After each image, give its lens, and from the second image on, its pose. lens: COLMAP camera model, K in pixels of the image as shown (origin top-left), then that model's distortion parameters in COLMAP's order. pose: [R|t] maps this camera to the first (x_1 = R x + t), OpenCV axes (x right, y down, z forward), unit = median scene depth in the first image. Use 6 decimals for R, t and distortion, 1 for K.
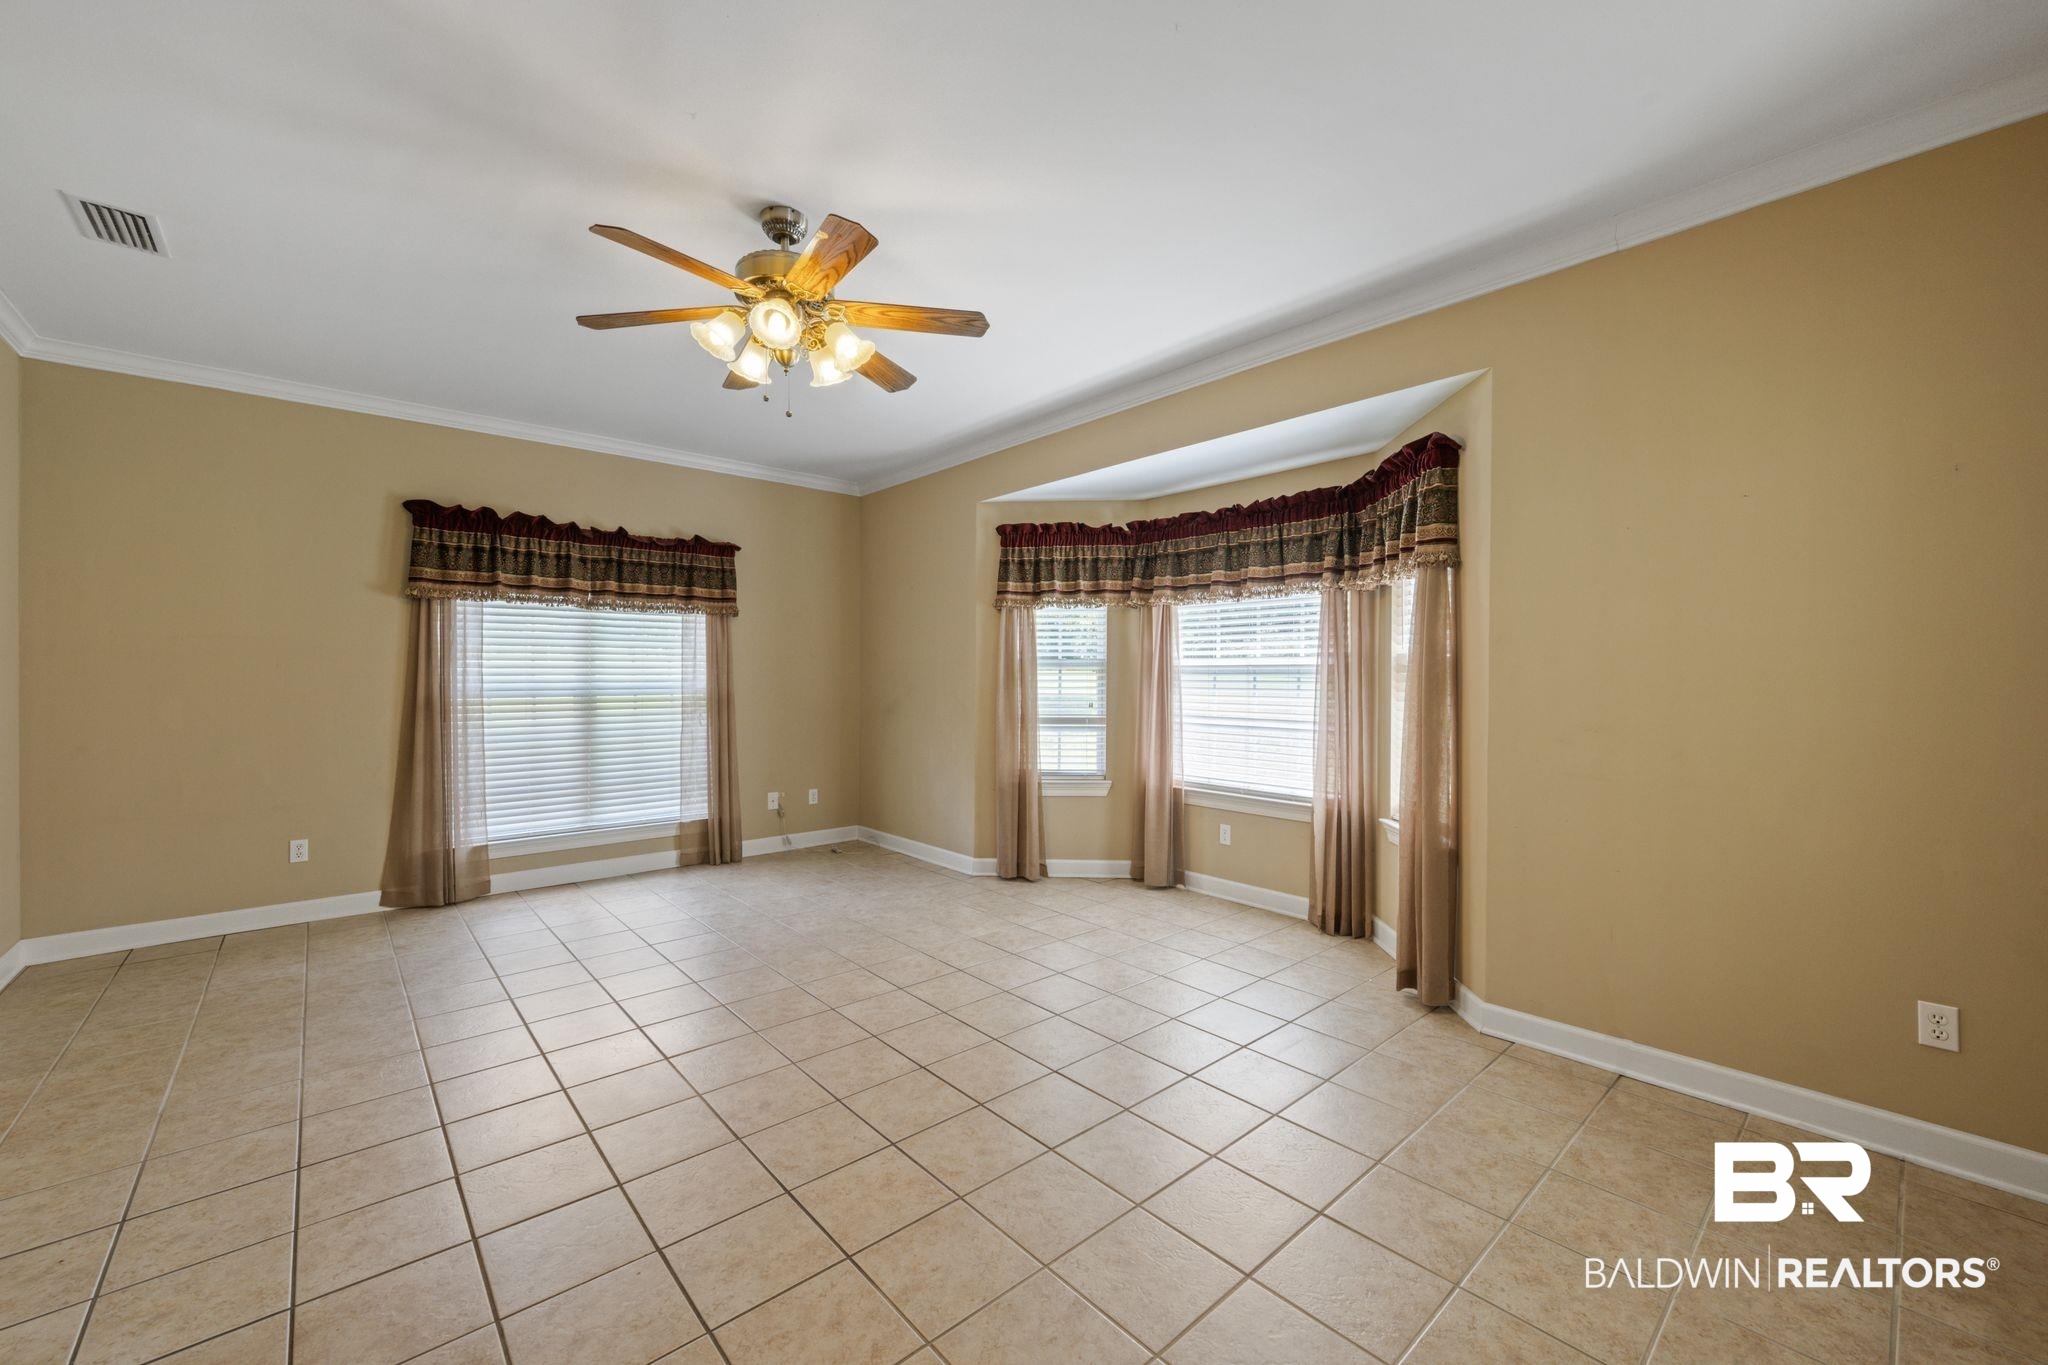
lens RADIAL K [[803.7, 0, 1023.0], [0, 803.7, 673.3], [0, 0, 1]] dist [-0.001216, -0.000810]
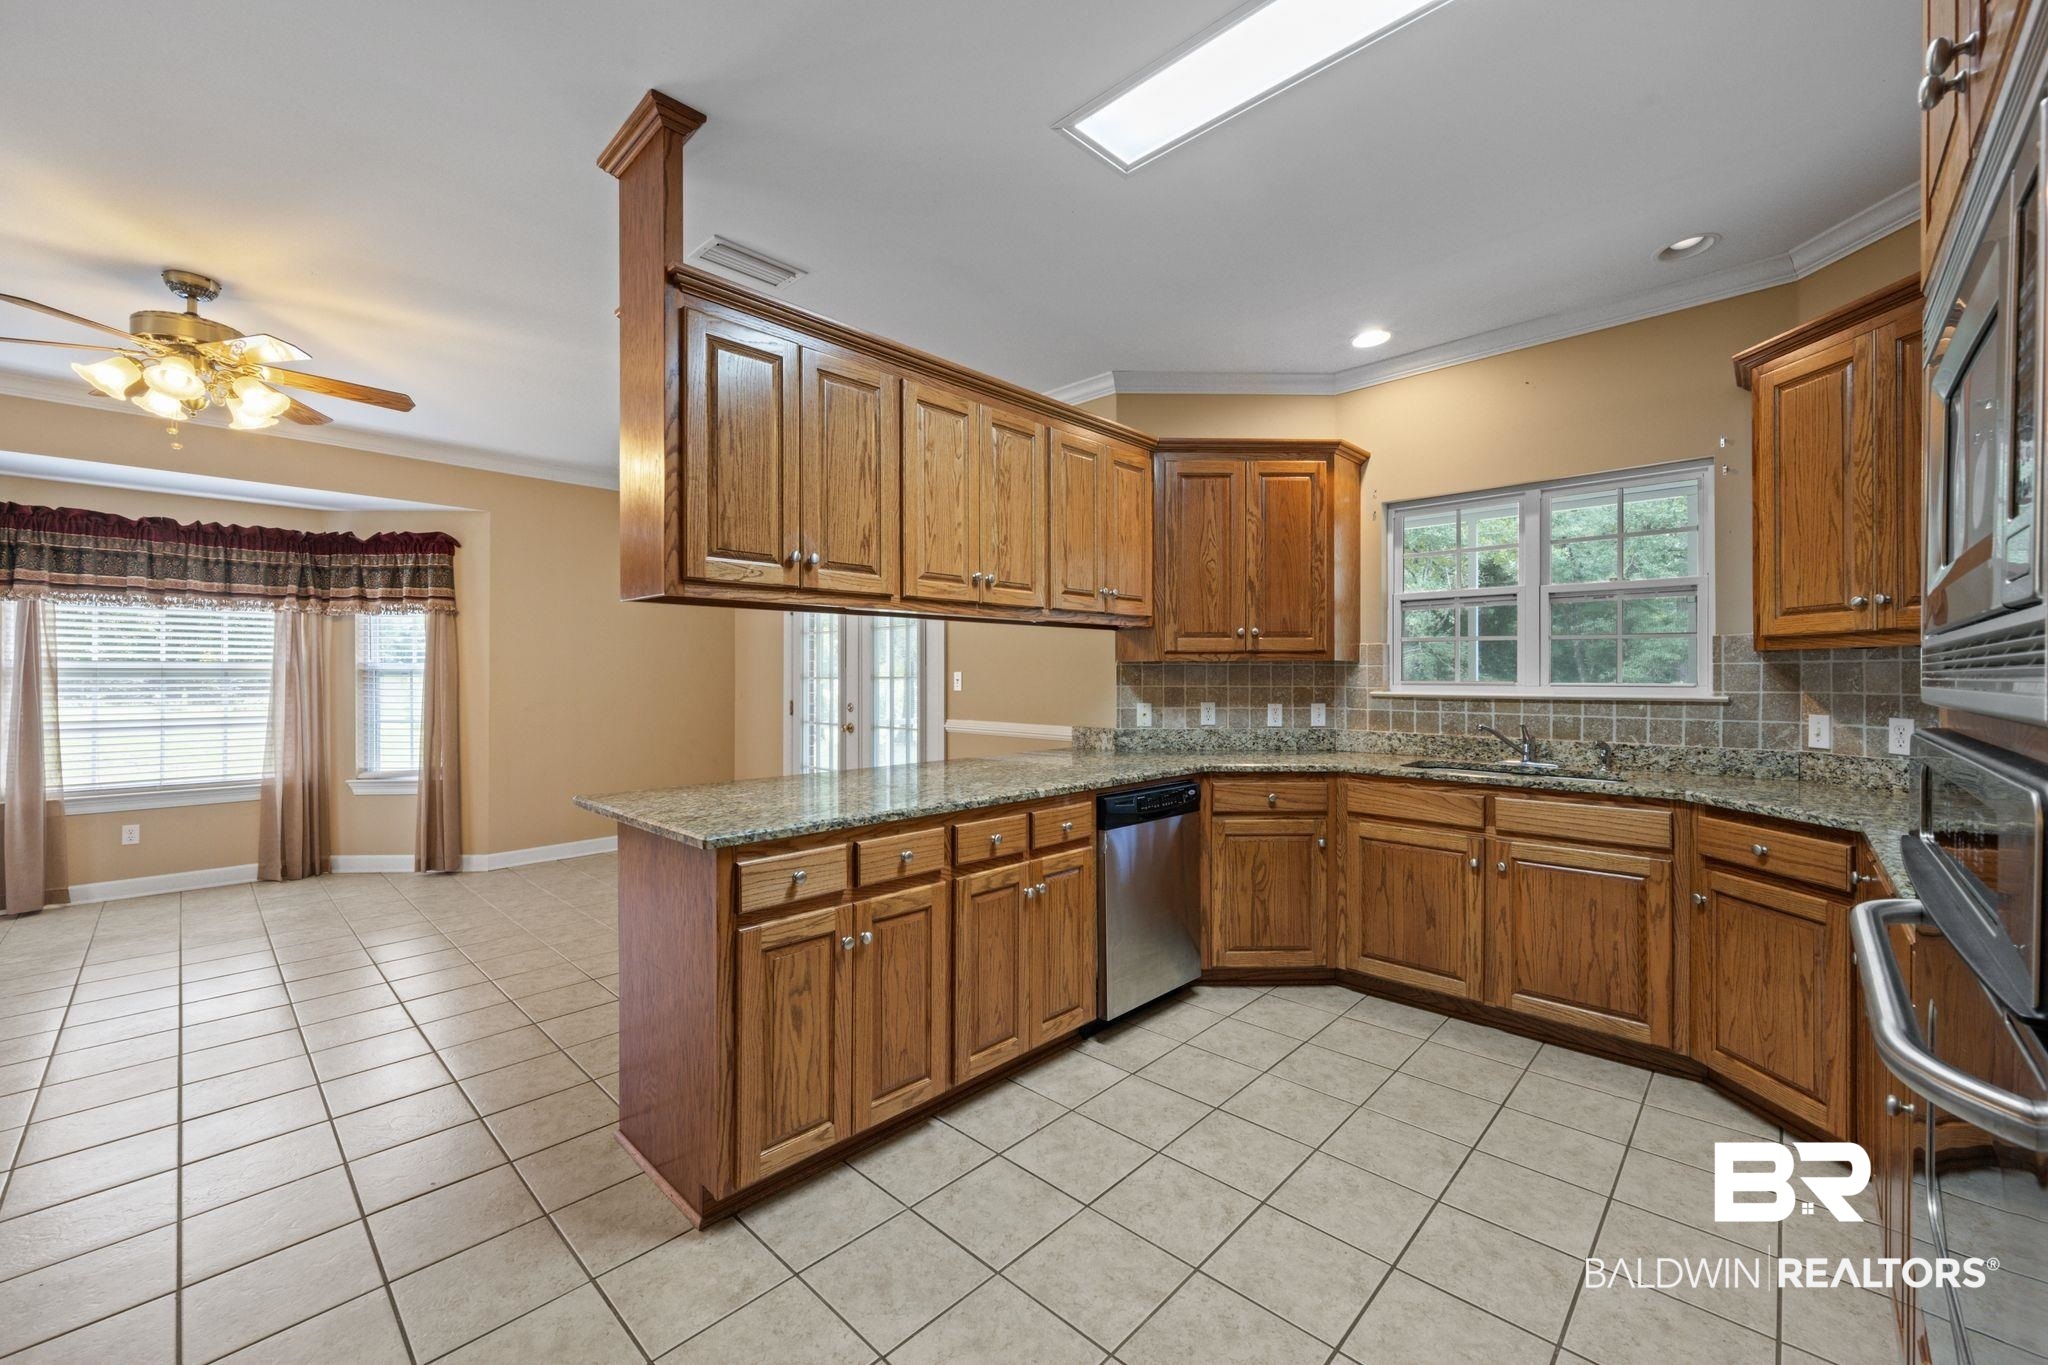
lens RADIAL K [[803.7, 0, 1023.0], [0, 803.7, 673.3], [0, 0, 1]] dist [-0.001216, -0.000810]
pose [[-0.085772, -0.000052, 0.996315, -0.812836], [-0.001379, 0.999999, -0.000067, -0.004614], [-0.996314, -0.001379, -0.085772, -0.040306]]
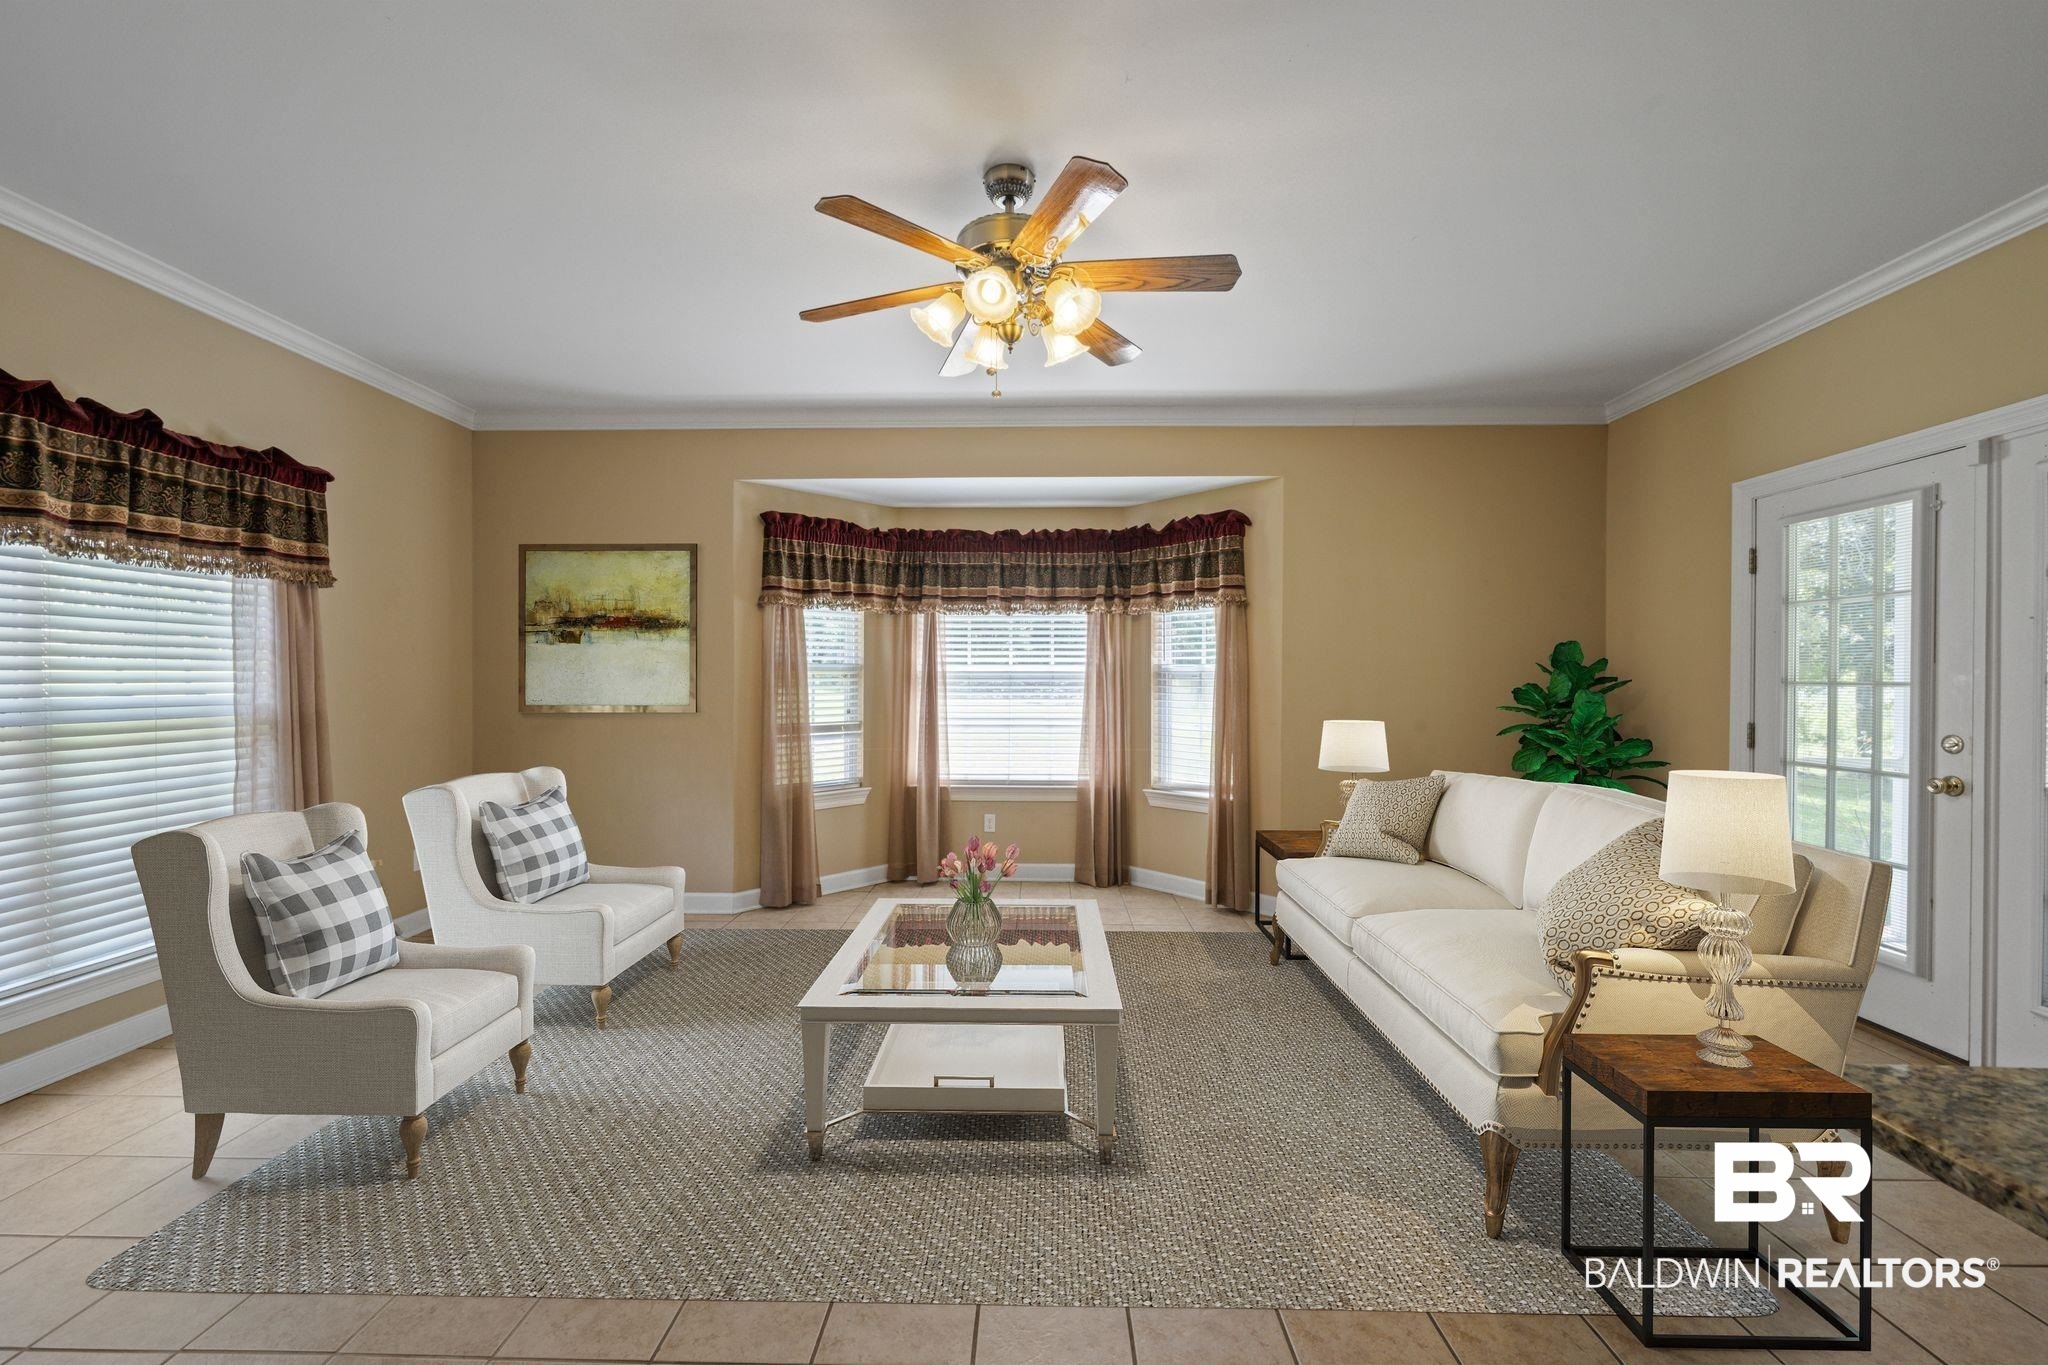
lens RADIAL K [[809.0, 0, 1024.0], [0, 809.0, 682.5], [0, 0, 1]] dist [0.001729, -0.000152]
pose [[0.676680, -0.004225, 0.736265, -0.513028], [-0.000613, 0.999980, 0.006302, -0.001576], [-0.736277, -0.004715, 0.676664, 0.194710]]
